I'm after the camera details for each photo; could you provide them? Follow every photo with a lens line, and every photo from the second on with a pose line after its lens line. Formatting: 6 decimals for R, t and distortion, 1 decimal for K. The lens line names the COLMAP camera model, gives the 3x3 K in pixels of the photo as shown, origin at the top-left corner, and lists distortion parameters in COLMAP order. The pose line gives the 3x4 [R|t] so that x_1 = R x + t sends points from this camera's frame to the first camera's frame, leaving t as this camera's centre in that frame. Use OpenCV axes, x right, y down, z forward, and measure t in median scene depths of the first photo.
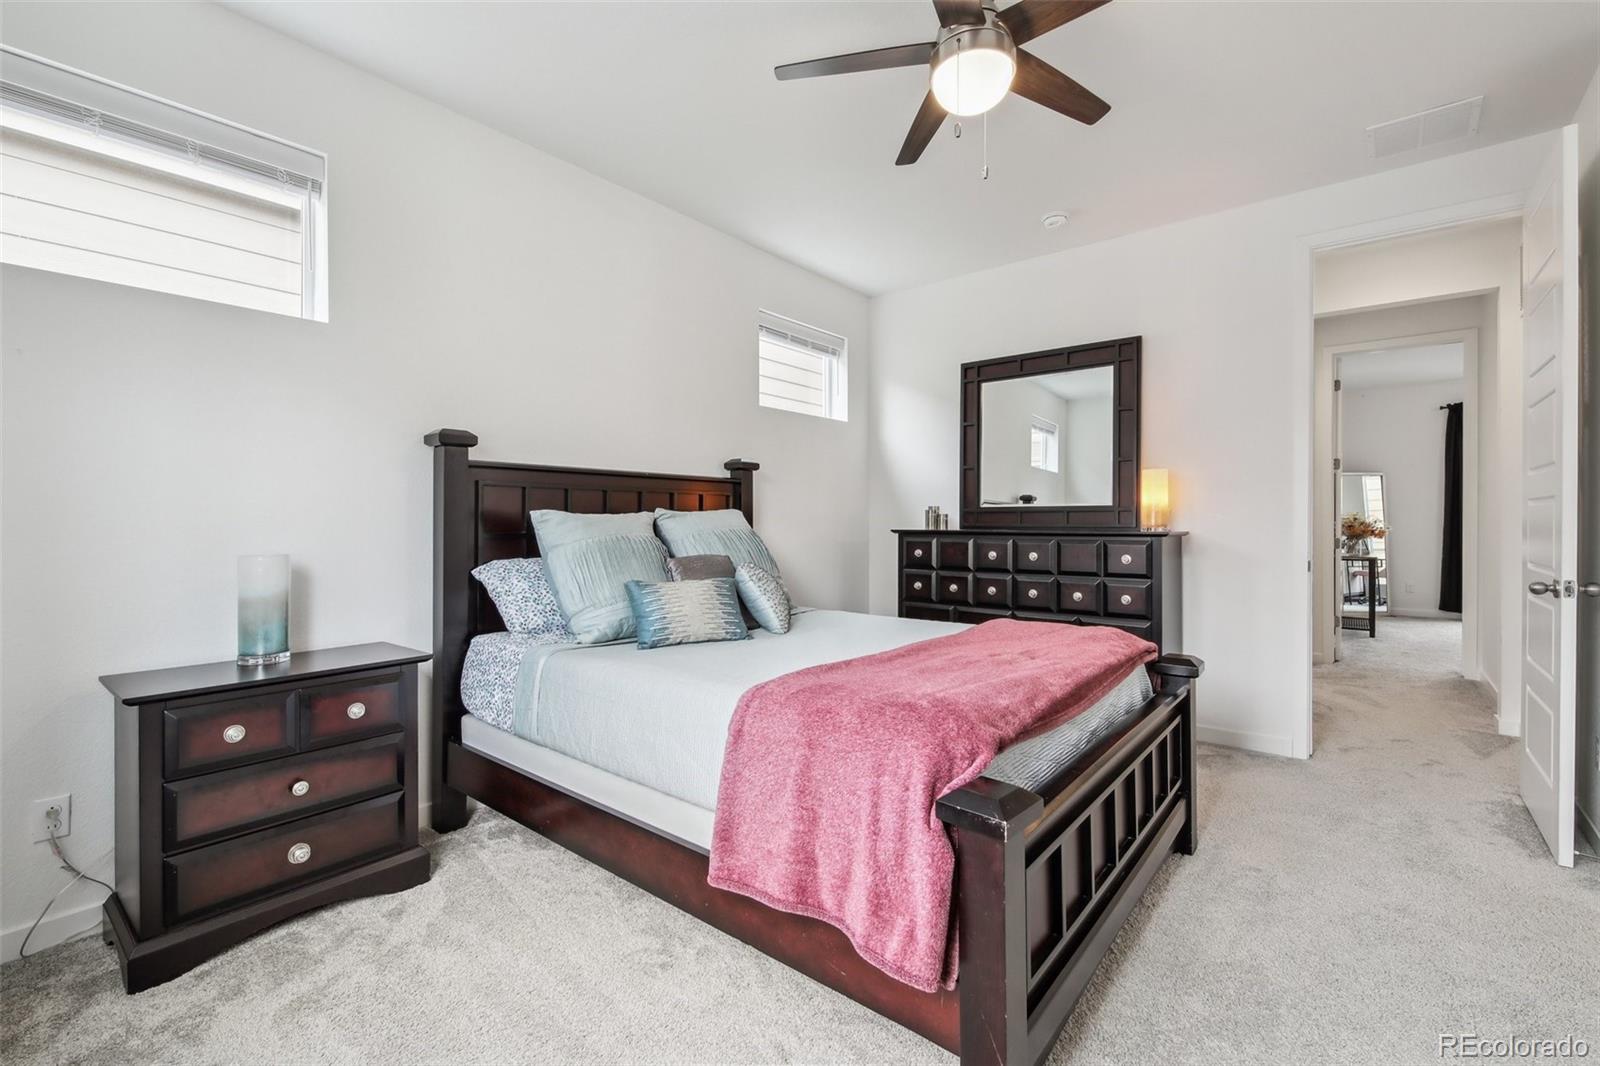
lens RADIAL K [[693.8, 0, 803.7], [0, 693.8, 518.4], [0, 0, 1]] dist [0.019324, 0.000027]
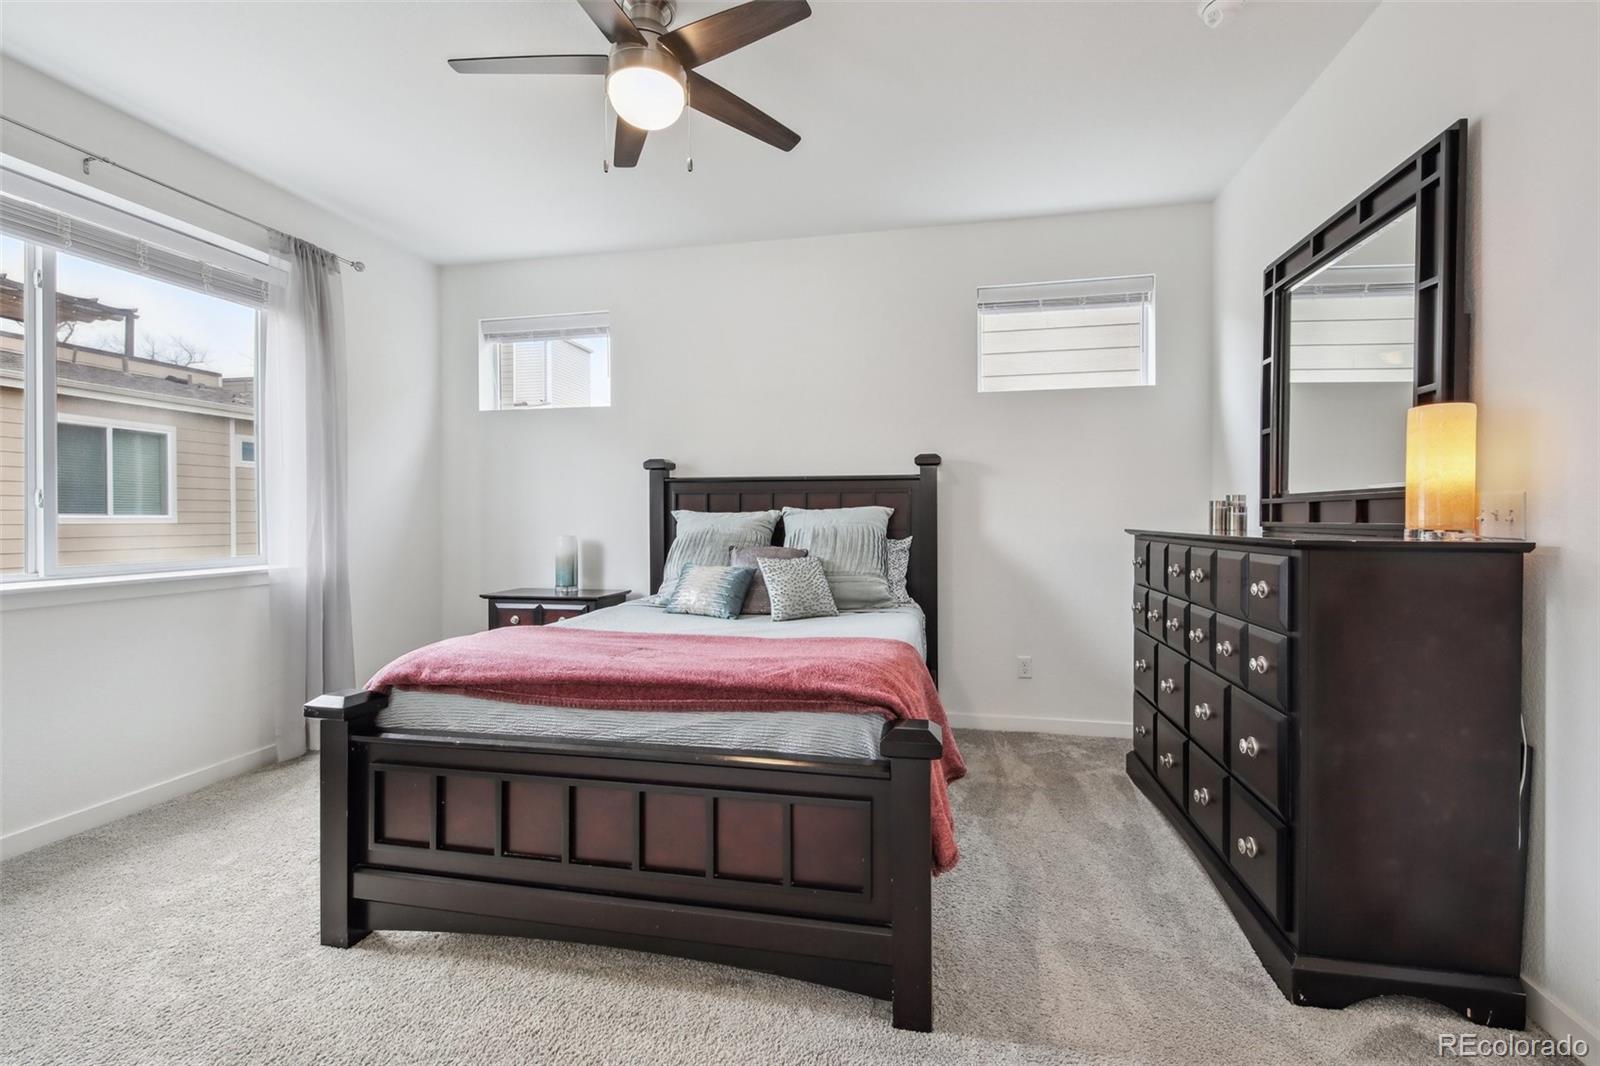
lens RADIAL K [[701.6, 0, 801.7], [0, 701.6, 502.8], [0, 0, 1]] dist [0.002283, 0.000134]
pose [[0.460094, -0.005458, -0.887853, 0.691870], [-0.002887, 0.999967, -0.007643, -0.010034], [0.887865, 0.006080, 0.460063, 0.402976]]
